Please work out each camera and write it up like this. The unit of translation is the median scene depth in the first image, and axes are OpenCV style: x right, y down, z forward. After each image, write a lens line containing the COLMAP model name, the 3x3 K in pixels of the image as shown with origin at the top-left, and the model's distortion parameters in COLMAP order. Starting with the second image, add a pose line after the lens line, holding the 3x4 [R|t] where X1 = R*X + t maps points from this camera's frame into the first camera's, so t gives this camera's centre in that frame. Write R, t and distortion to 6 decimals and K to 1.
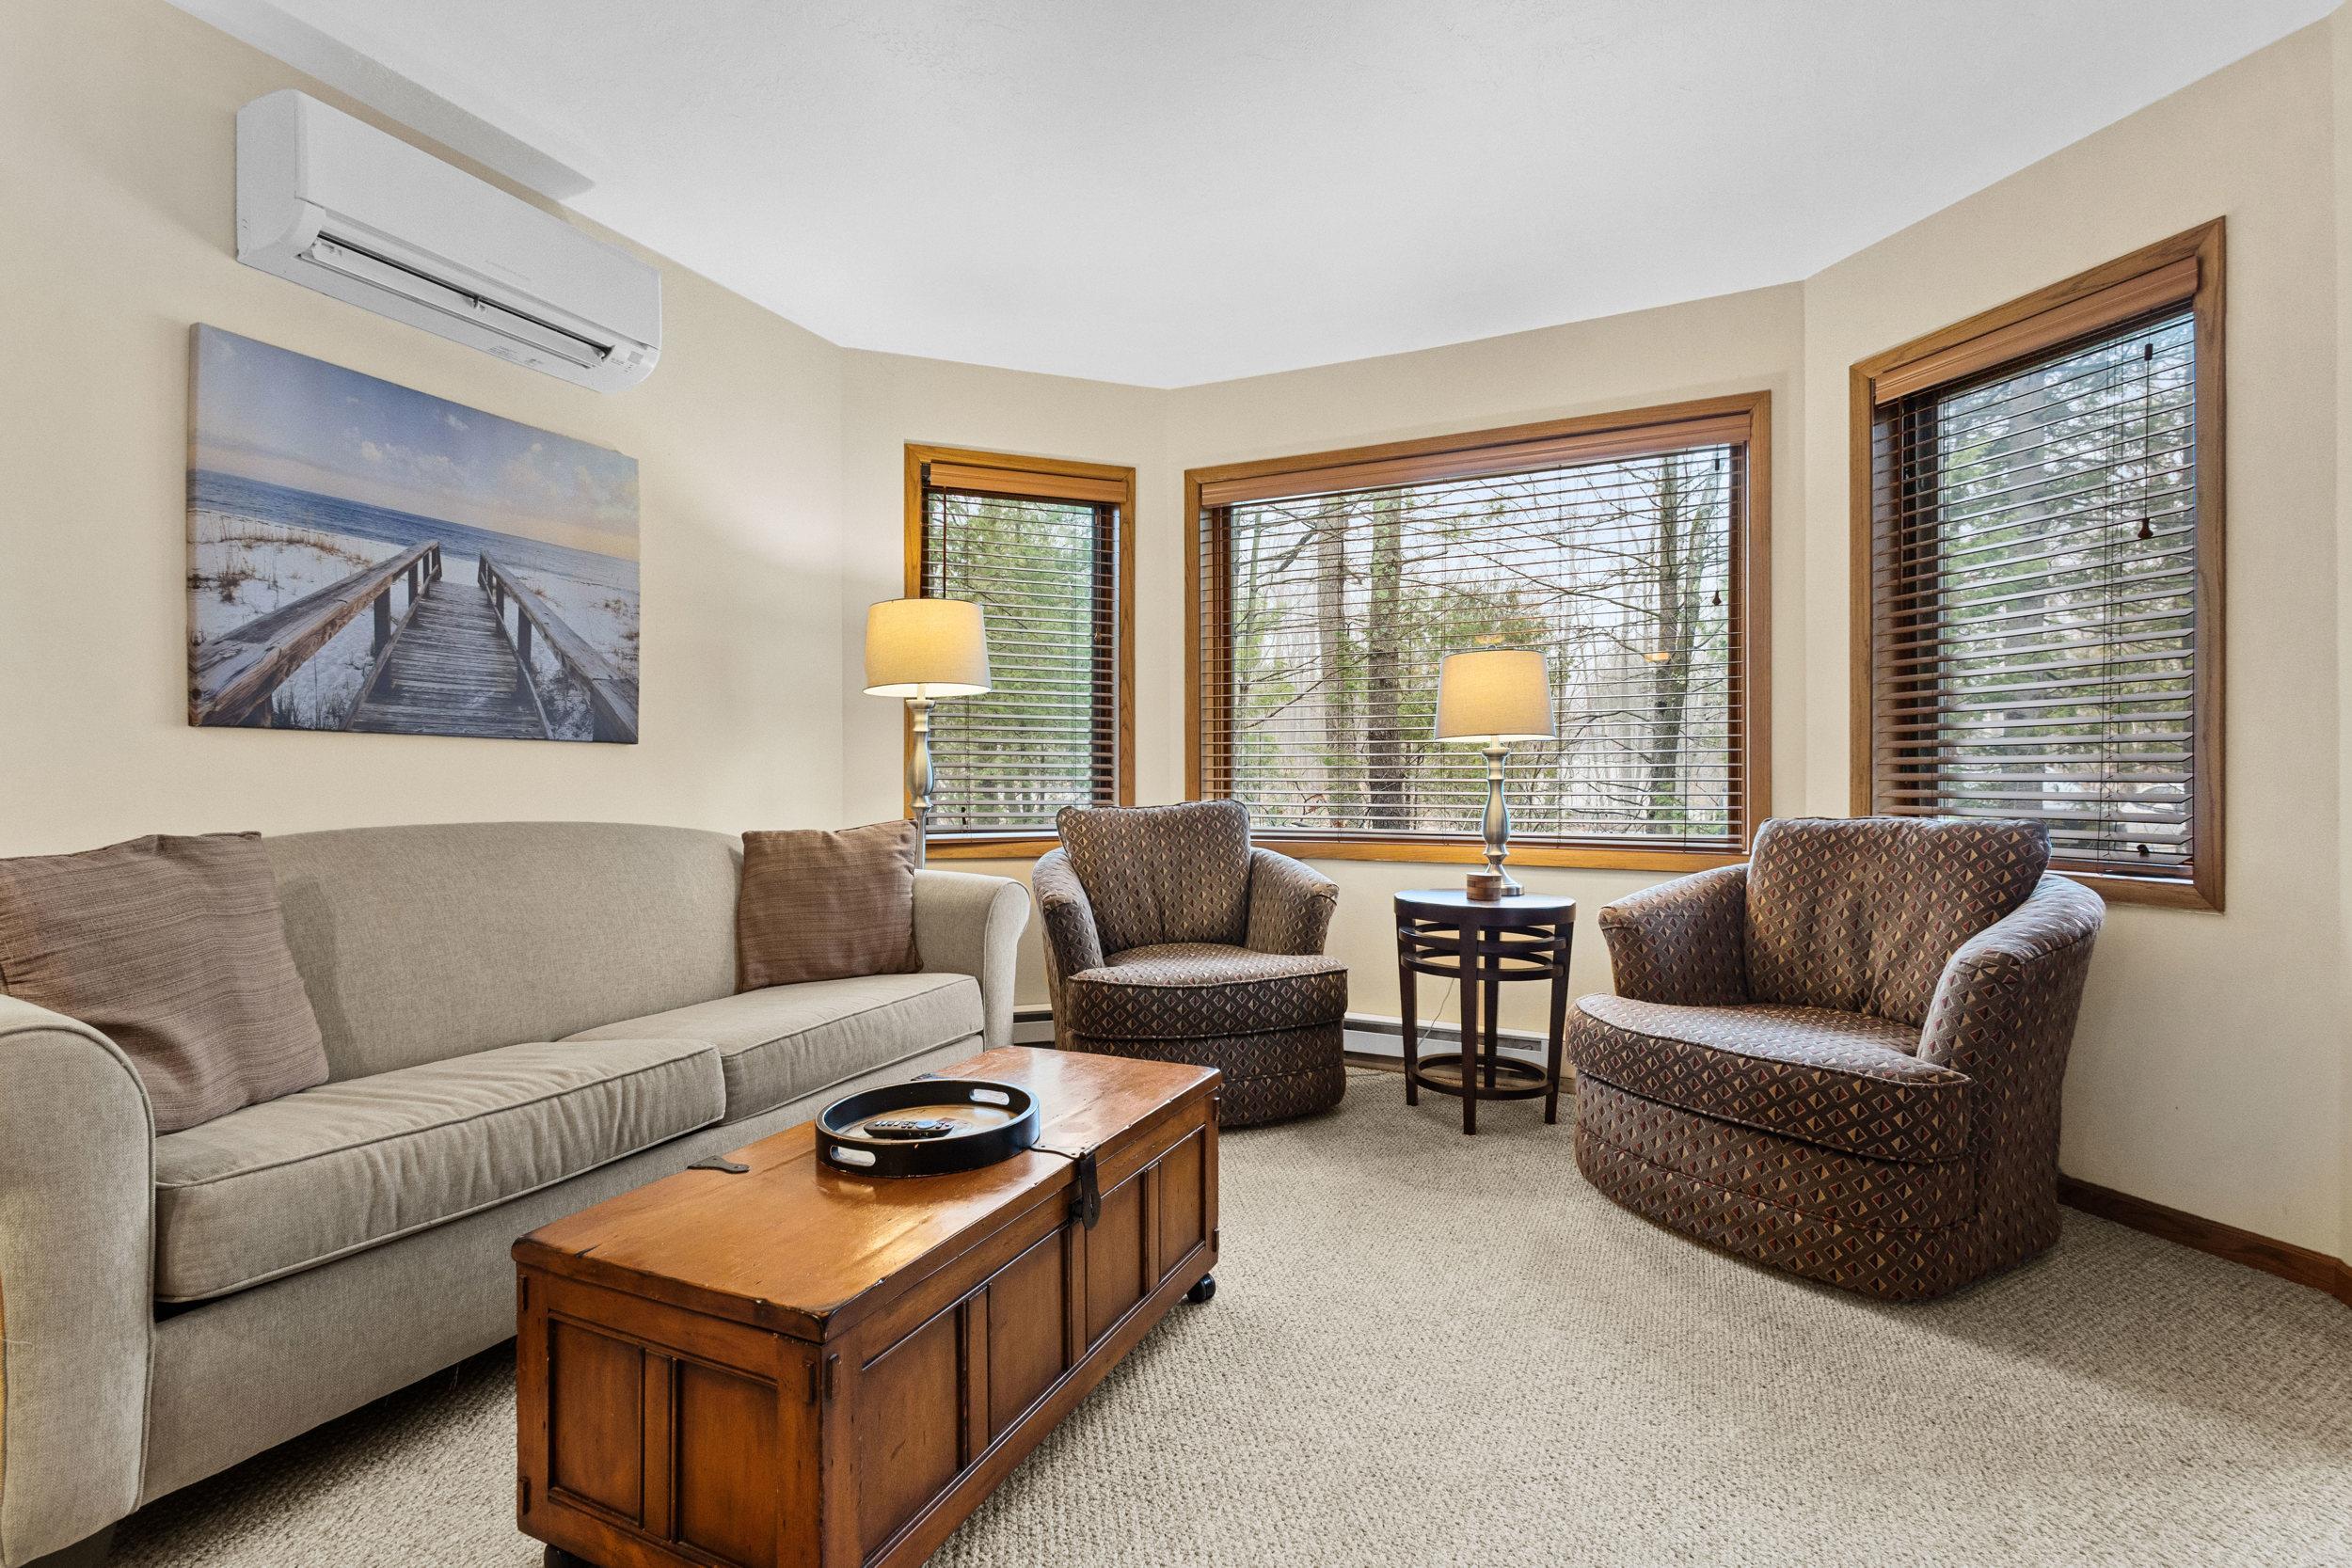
lens RADIAL K [[1084.0, 0, 1172.3], [0, 1084.0, 780.9], [0, 0, 1]] dist [0.009859, -0.003697]
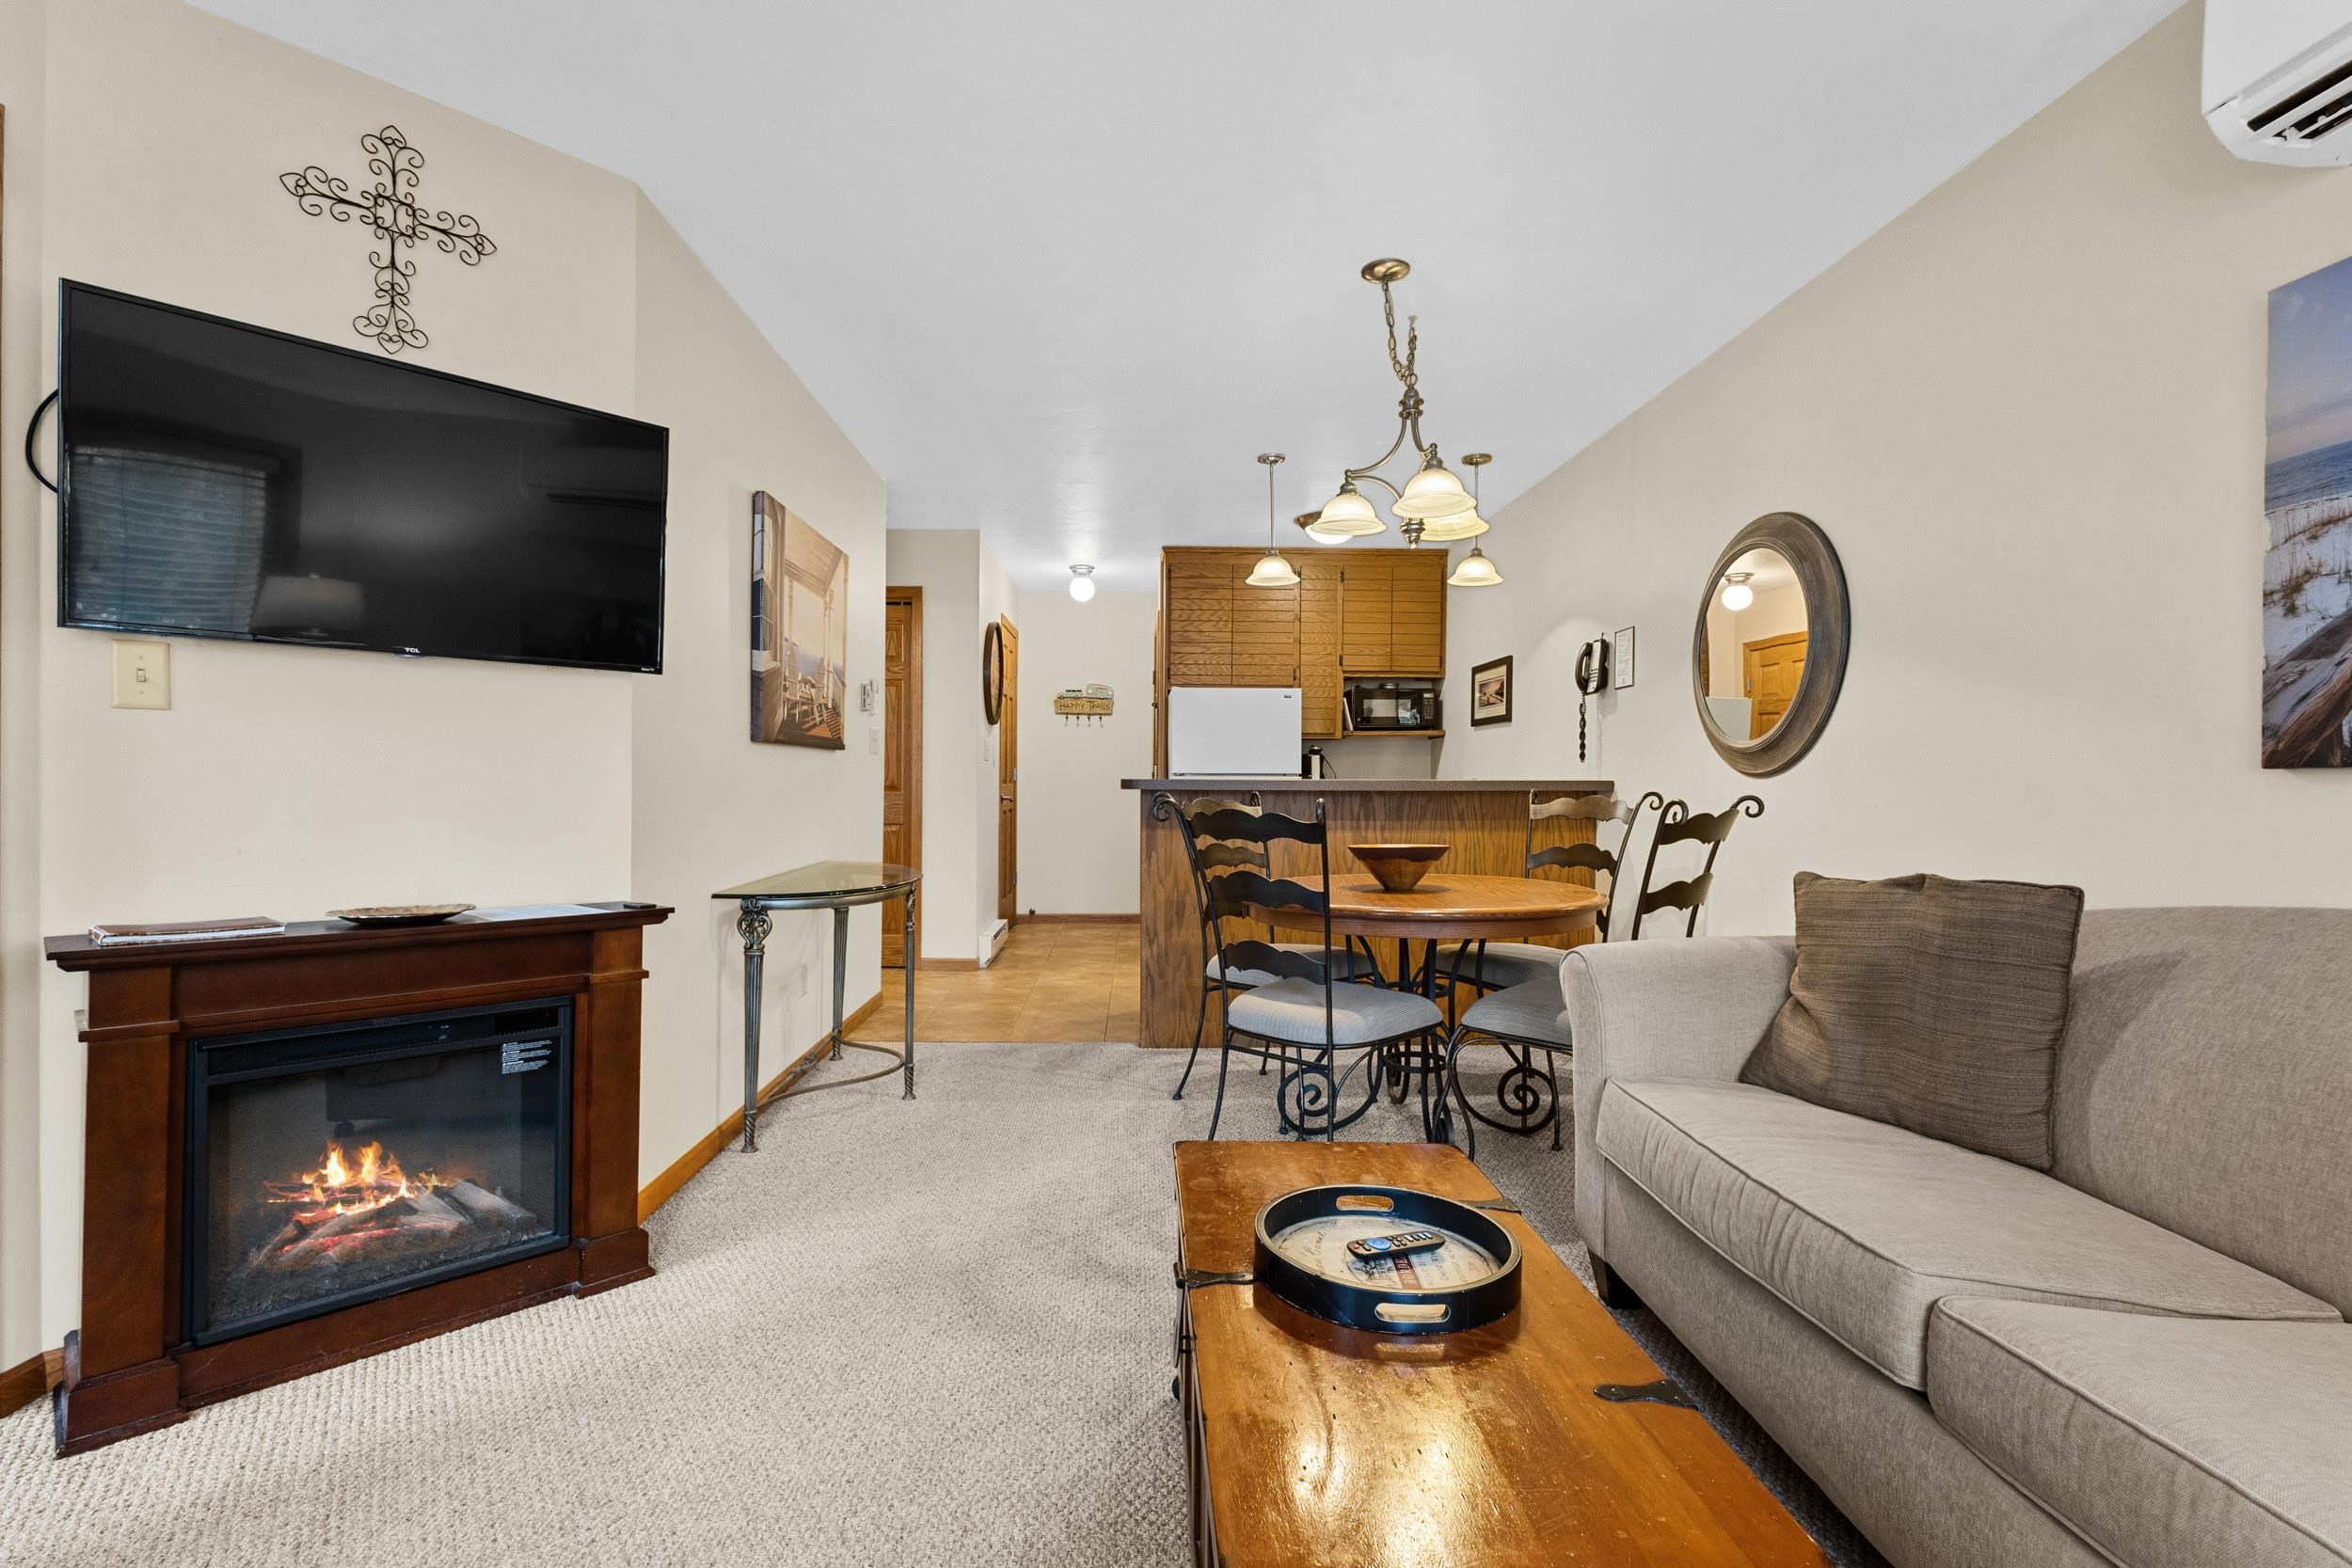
lens RADIAL K [[1084.0, 0, 1175.4], [0, 1084.0, 790.7], [0, 0, 1]] dist [0.009859, -0.003697]
pose [[-0.891583, -0.000311, -0.452856, 0.196643], [-0.004915, 0.999948, 0.008990, -0.029255], [0.452830, 0.010241, -0.891538, 1.096524]]
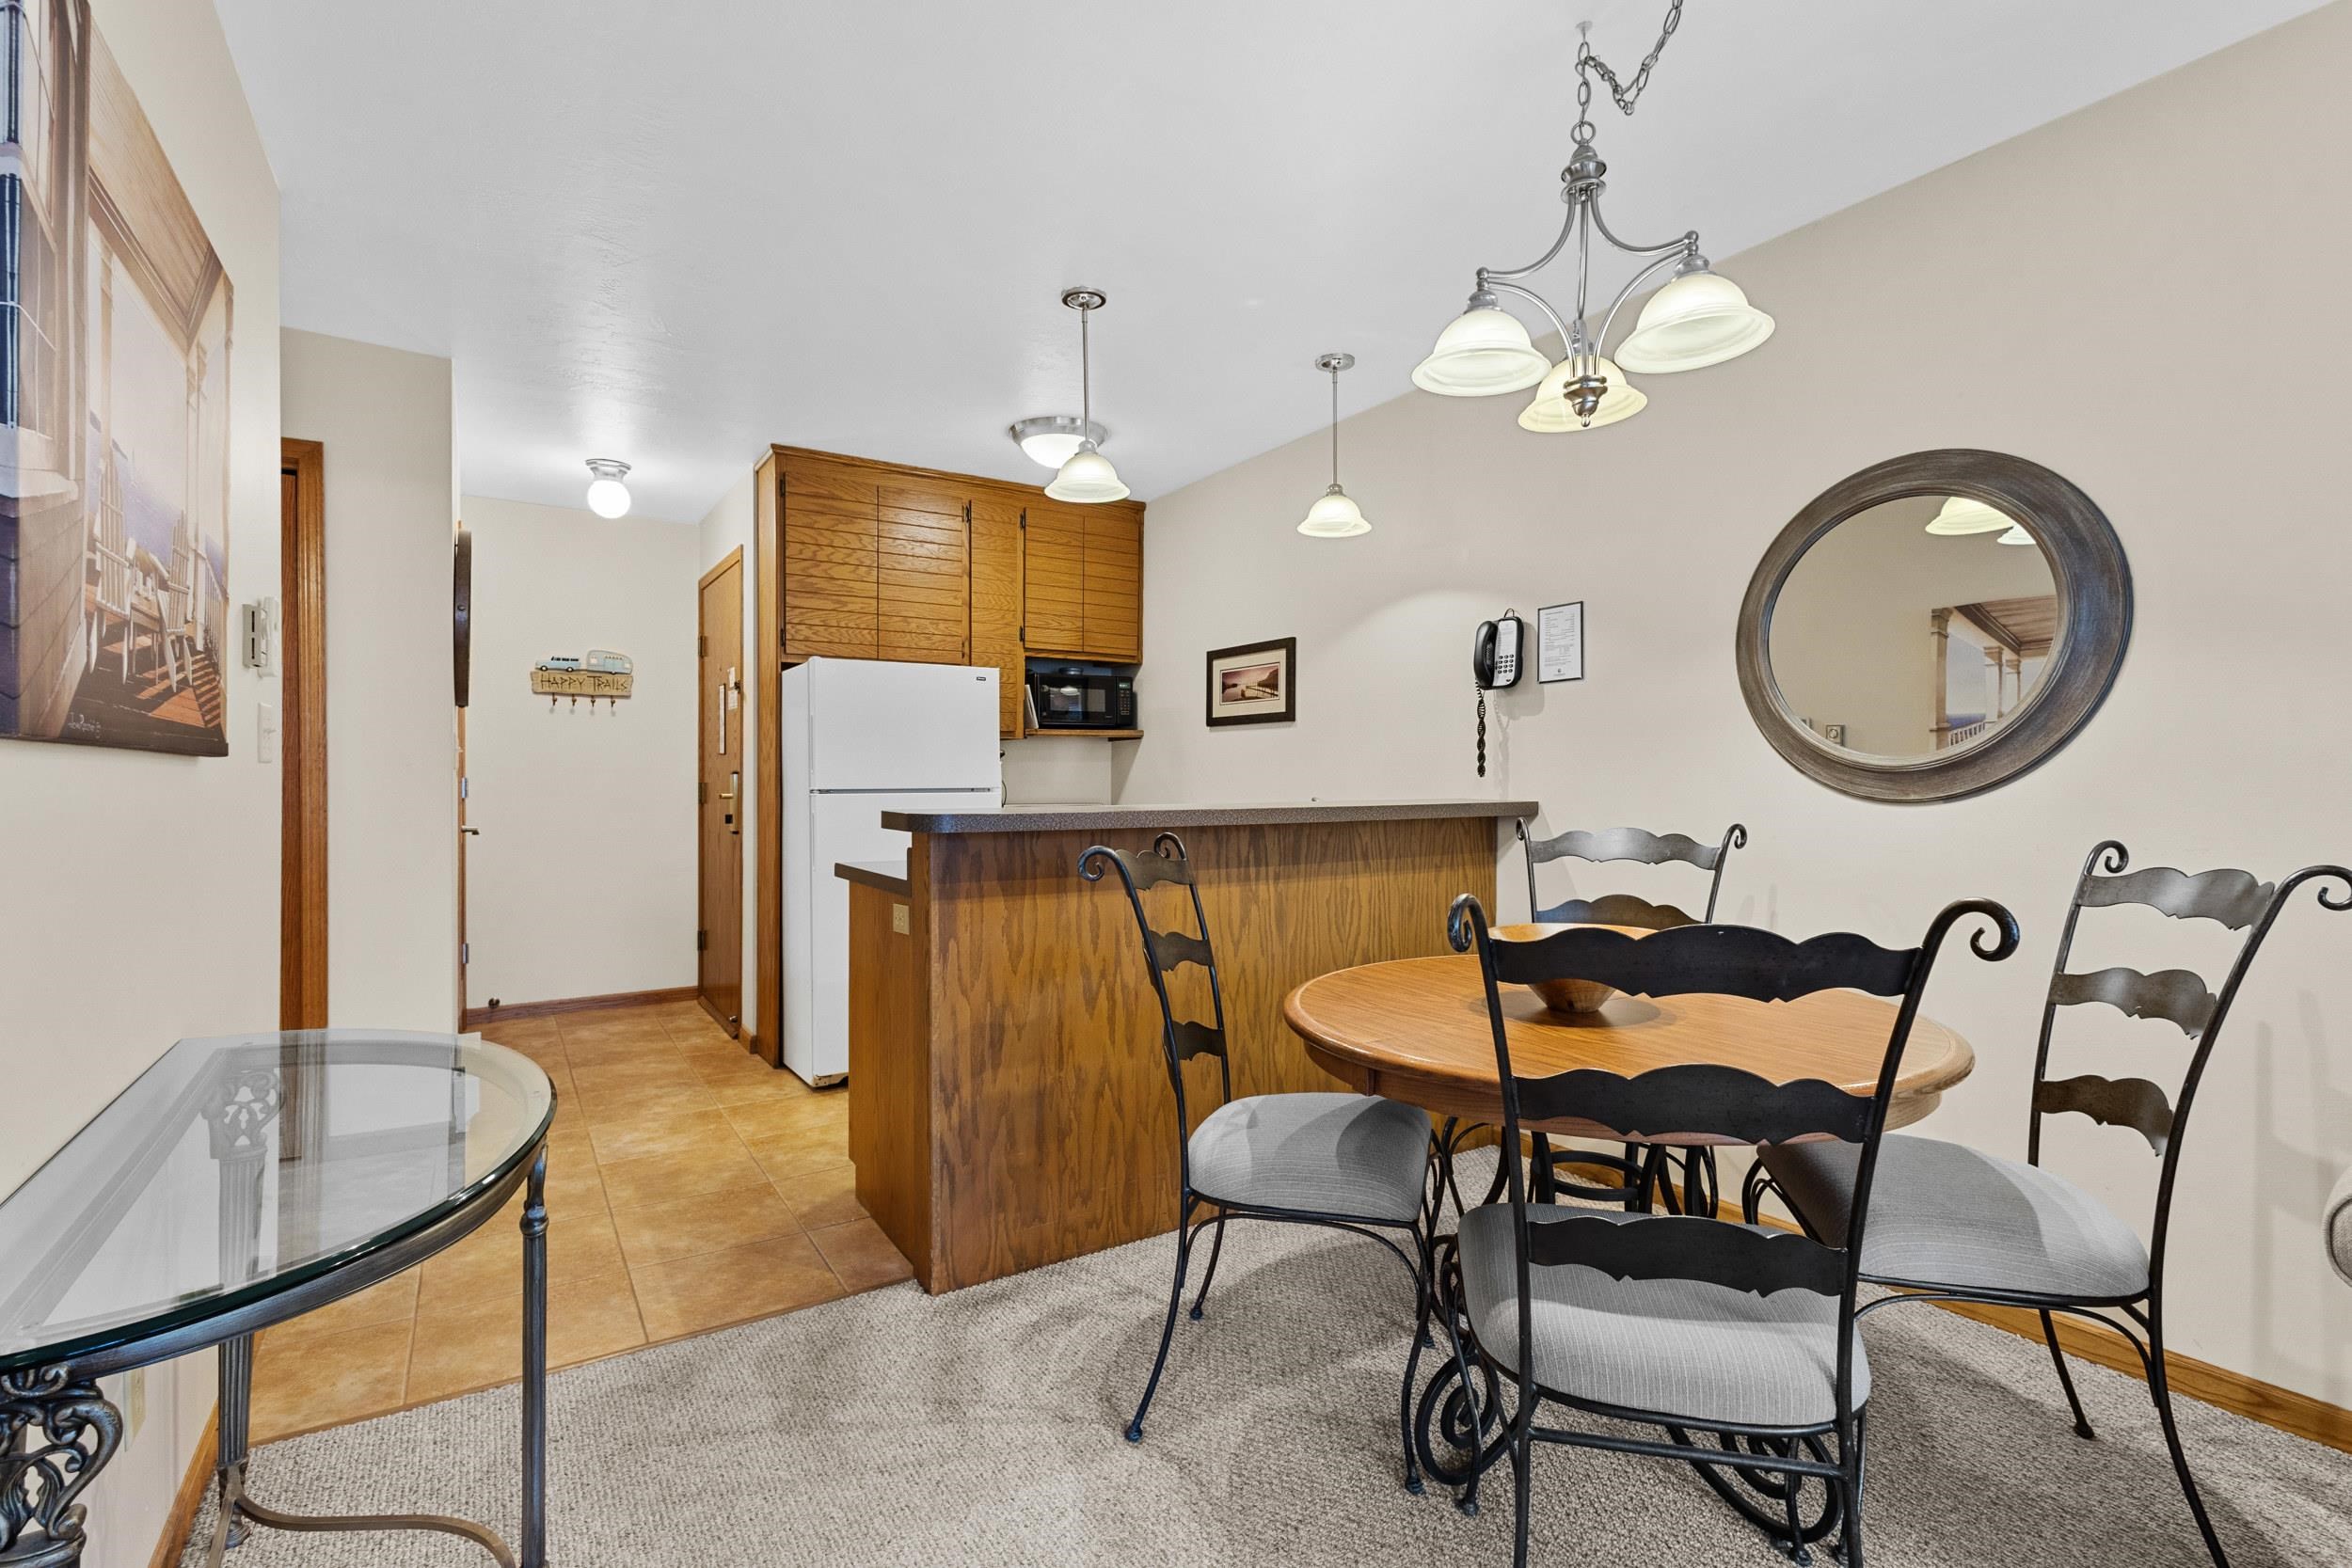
lens RADIAL K [[1084.0, 0, 1176.9], [0, 1084.0, 793.7], [0, 0, 1]] dist [0.009859, -0.003697]
pose [[-0.539728, 0.011283, -0.841764, 0.153527], [0.000283, 0.999913, 0.013222, -0.058933], [0.841840, 0.006898, -0.539684, 0.279704]]
